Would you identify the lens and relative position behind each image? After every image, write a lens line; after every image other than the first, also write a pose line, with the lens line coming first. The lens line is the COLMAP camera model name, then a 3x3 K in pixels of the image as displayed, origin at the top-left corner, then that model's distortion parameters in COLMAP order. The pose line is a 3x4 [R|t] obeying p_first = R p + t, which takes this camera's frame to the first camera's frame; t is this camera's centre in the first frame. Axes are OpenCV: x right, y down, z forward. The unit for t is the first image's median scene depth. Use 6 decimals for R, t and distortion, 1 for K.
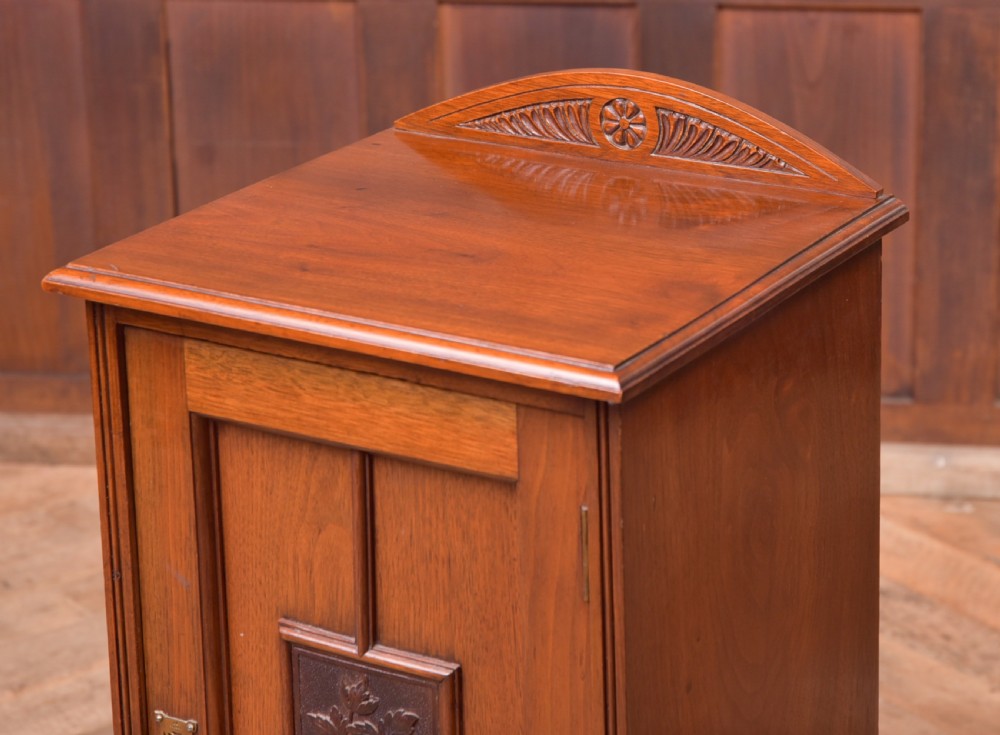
lens RADIAL K [[2999.2, 0, 638.1], [0, 2999.2, 201.8], [0, 0, 1]] dist [0.174299, 0.000000]
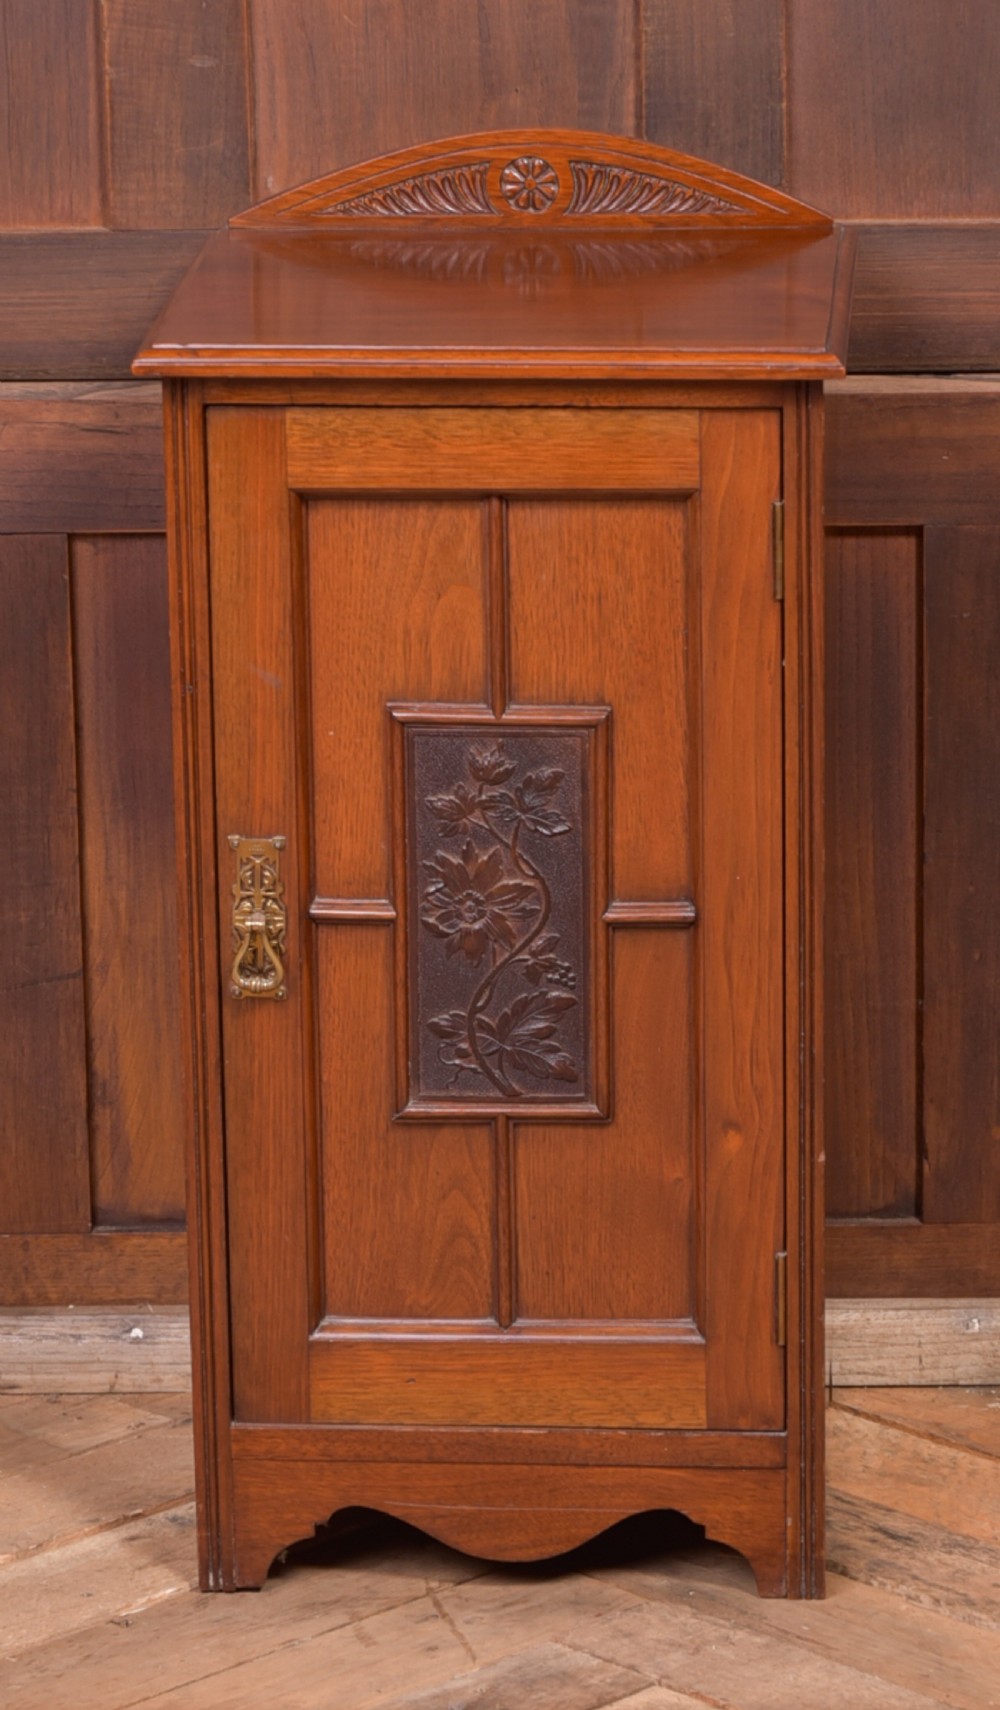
lens RADIAL K [[6500.4, 0, 591.3], [0, 6500.4, 799.7], [0, 0, 1]] dist [0.170144, 0.000000]
pose [[0.894934, -0.119041, 0.430026, -0.949376], [0.129361, 0.991583, 0.005278, 0.166996], [-0.427035, 0.050906, 0.902801, -0.875935]]
